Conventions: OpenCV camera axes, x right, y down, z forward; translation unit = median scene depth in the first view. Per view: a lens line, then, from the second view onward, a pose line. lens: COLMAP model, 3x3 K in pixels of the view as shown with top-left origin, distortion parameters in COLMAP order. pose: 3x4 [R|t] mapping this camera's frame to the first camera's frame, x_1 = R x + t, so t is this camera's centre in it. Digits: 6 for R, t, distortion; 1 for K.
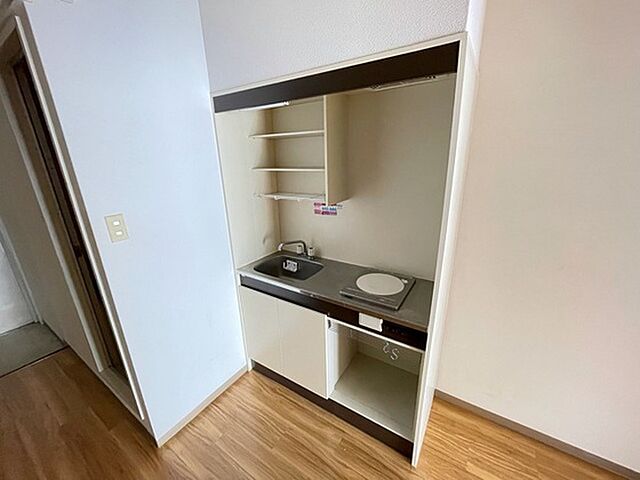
lens RADIAL K [[257.8, 0, 316.9], [0, 257.8, 239.0], [0, 0, 1]] dist [-0.002093, 0.000002]
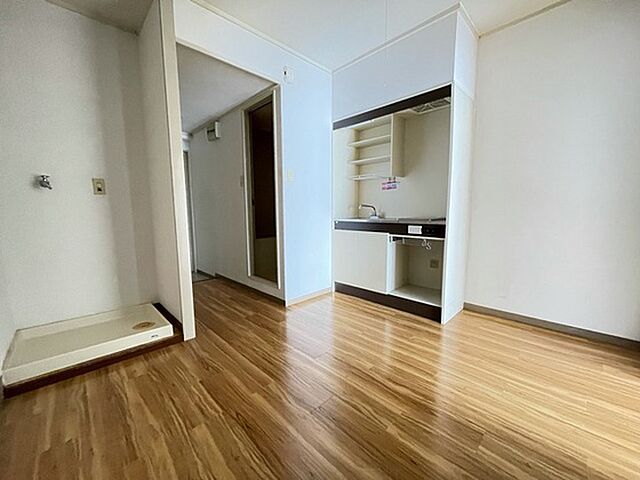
lens RADIAL K [[257.8, 0, 316.9], [0, 257.8, 239.0], [0, 0, 1]] dist [-0.002093, 0.000002]
pose [[0.974535, 0.046007, -0.219466, -0.046995], [-0.086237, 0.980350, -0.177419, 0.645235], [0.206991, 0.191827, 0.959352, -0.703414]]
